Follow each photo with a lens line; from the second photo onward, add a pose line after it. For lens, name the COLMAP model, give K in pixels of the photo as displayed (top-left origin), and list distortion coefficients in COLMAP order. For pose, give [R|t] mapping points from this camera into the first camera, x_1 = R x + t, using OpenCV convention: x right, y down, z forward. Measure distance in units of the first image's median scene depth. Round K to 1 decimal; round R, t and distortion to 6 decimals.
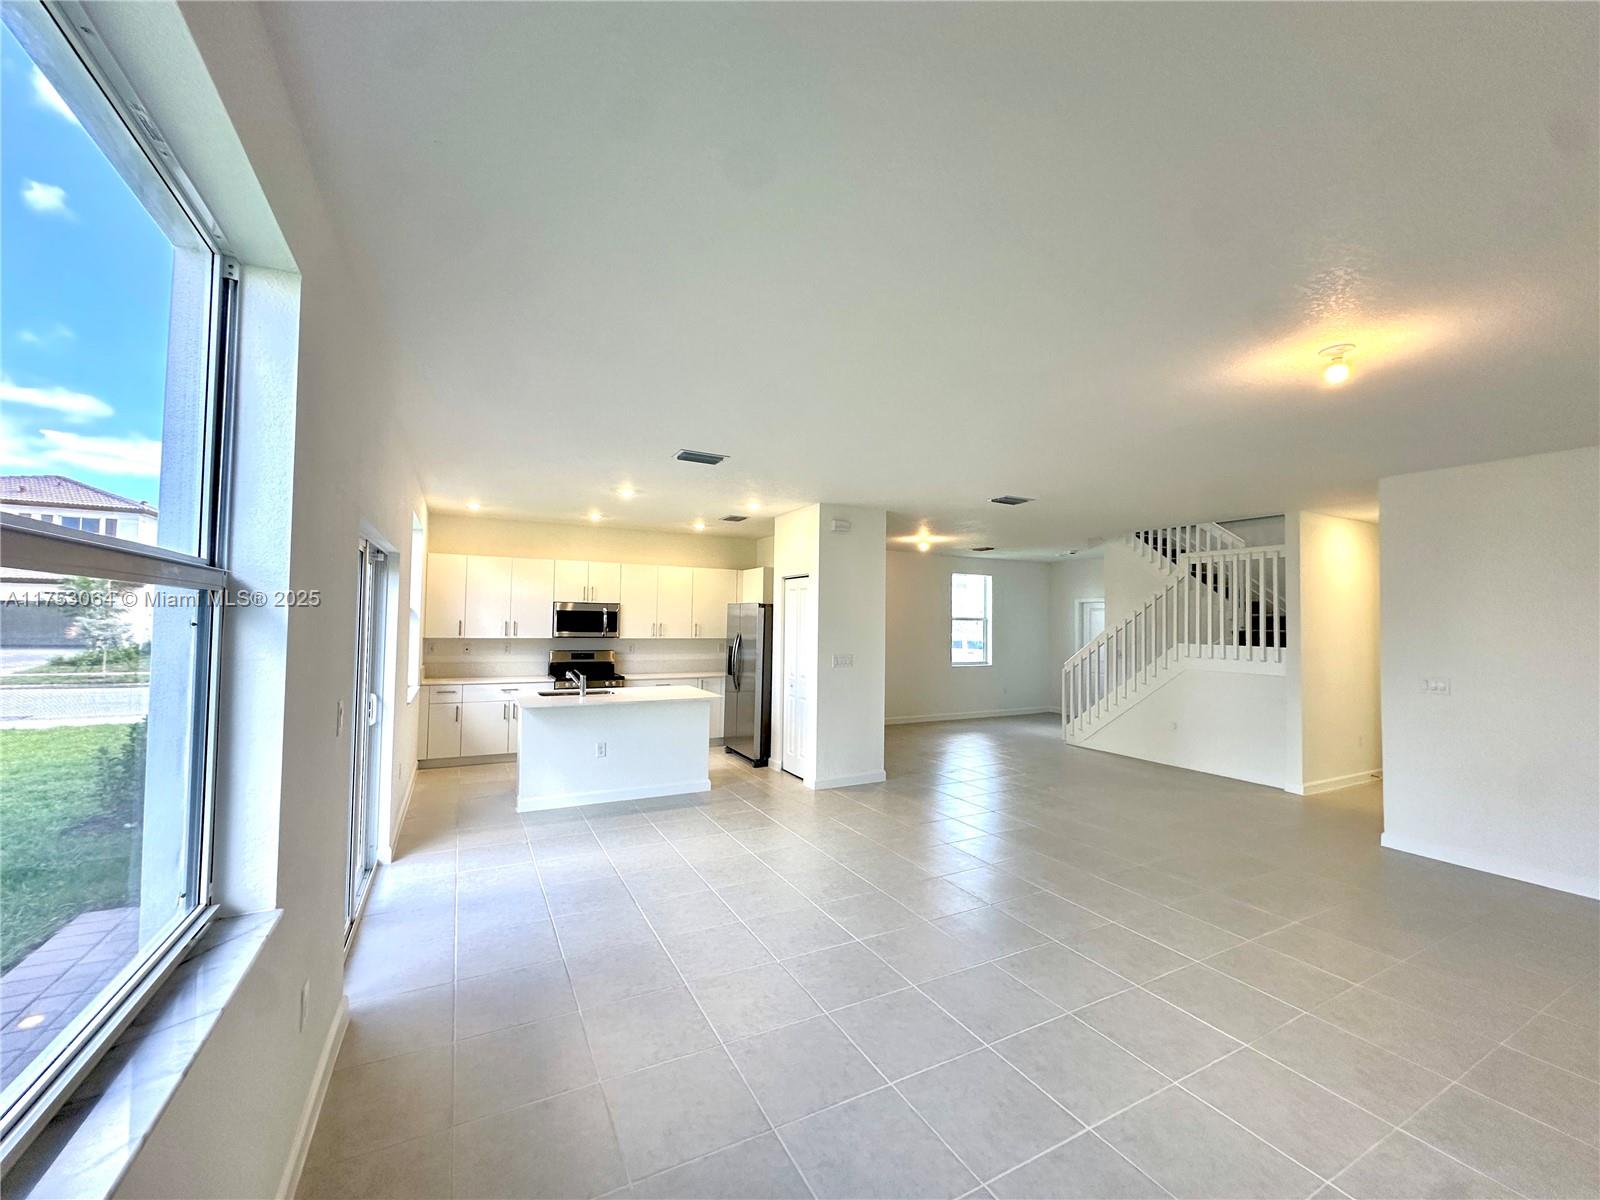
lens RADIAL K [[640.0, 0, 800.0], [0, 640.0, 600.0], [0, 0, 1]] dist [-0.000053, 0.000004]
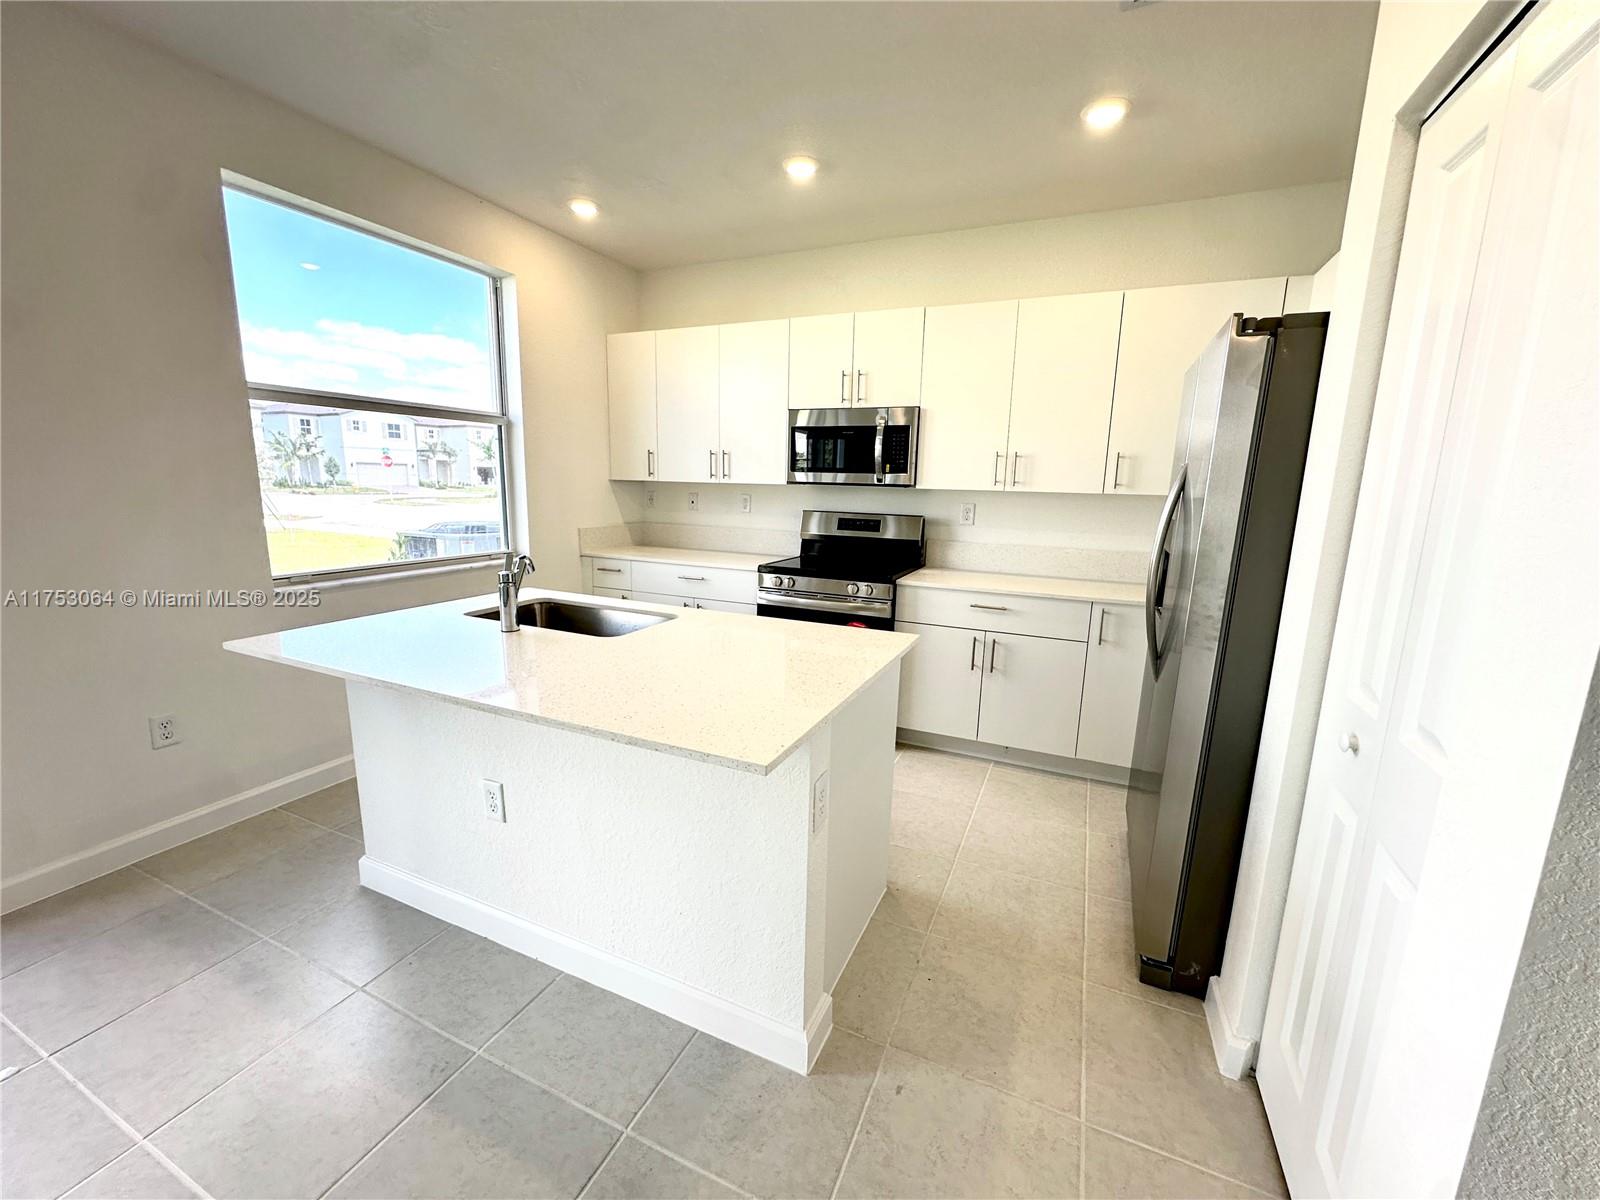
lens RADIAL K [[640.0, 0, 800.0], [0, 640.0, 600.0], [0, 0, 1]] dist [-0.000053, 0.000004]
pose [[0.613366, 0.148980, -0.775620, 0.021259], [0.016558, 0.979407, 0.201217, 0.045862], [0.789625, -0.136262, 0.598268, 0.677761]]
